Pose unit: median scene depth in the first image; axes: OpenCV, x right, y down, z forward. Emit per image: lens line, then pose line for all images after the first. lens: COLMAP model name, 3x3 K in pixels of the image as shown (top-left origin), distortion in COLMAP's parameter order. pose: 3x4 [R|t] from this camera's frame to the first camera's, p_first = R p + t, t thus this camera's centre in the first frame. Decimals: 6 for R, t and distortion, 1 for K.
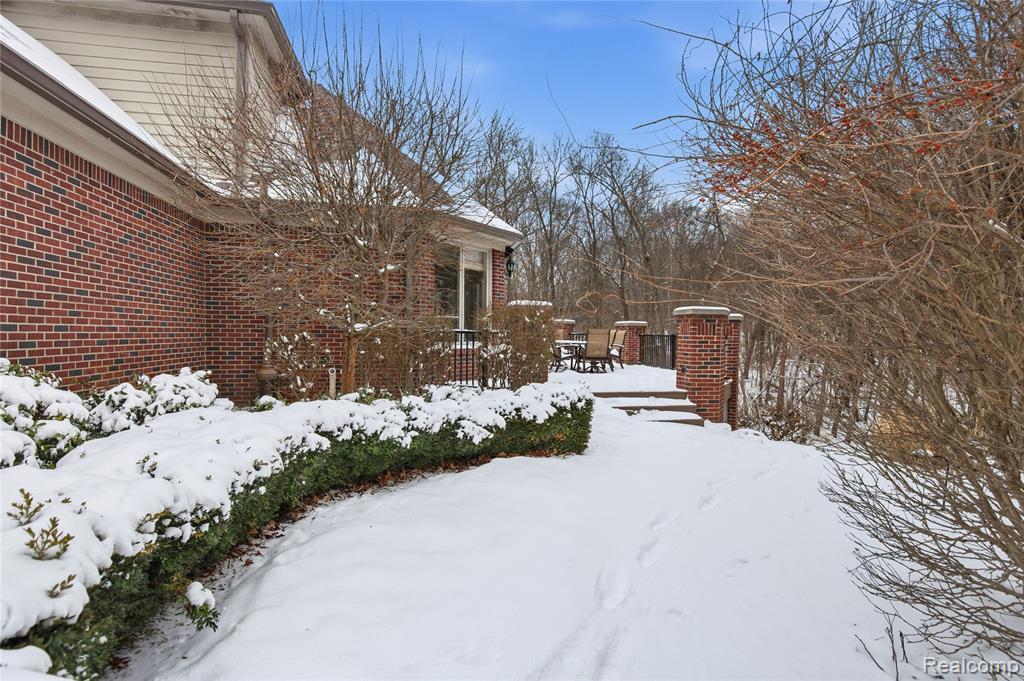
lens RADIAL K [[517.6, 0, 517.0], [0, 517.6, 338.4], [0, 0, 1]] dist [-0.018309, 0.001198]
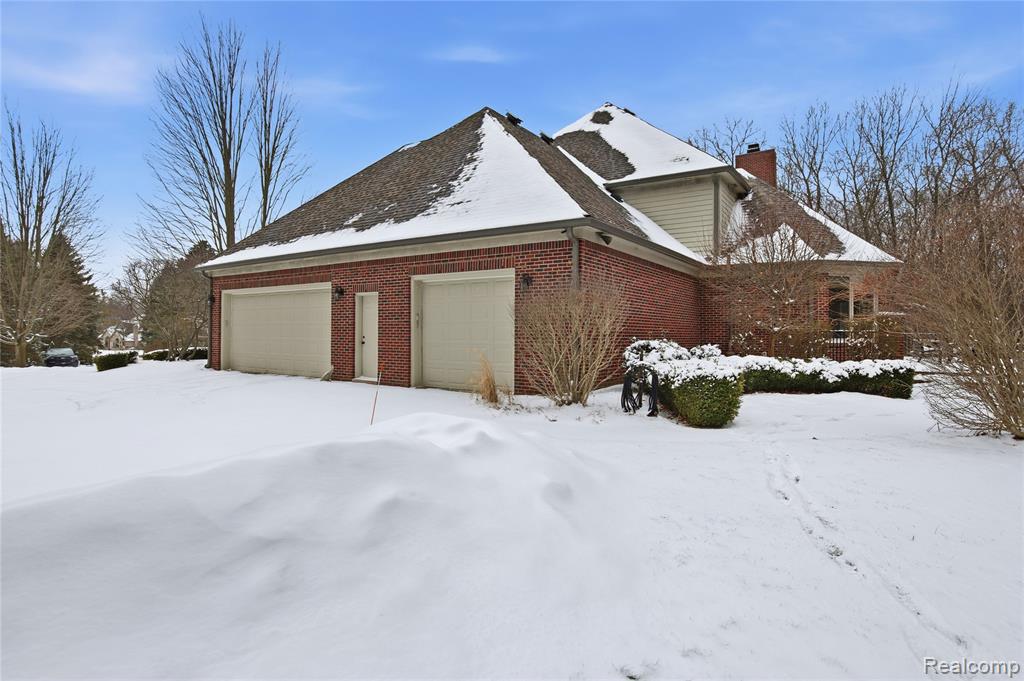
lens RADIAL K [[517.6, 0, 518.6], [0, 517.6, 336.9], [0, 0, 1]] dist [-0.018309, 0.001198]
pose [[0.698664, 0.004194, -0.715438, 0.554184], [-0.010615, 0.999934, -0.004504, 0.034813], [0.715372, 0.010741, 0.698662, -1.461930]]
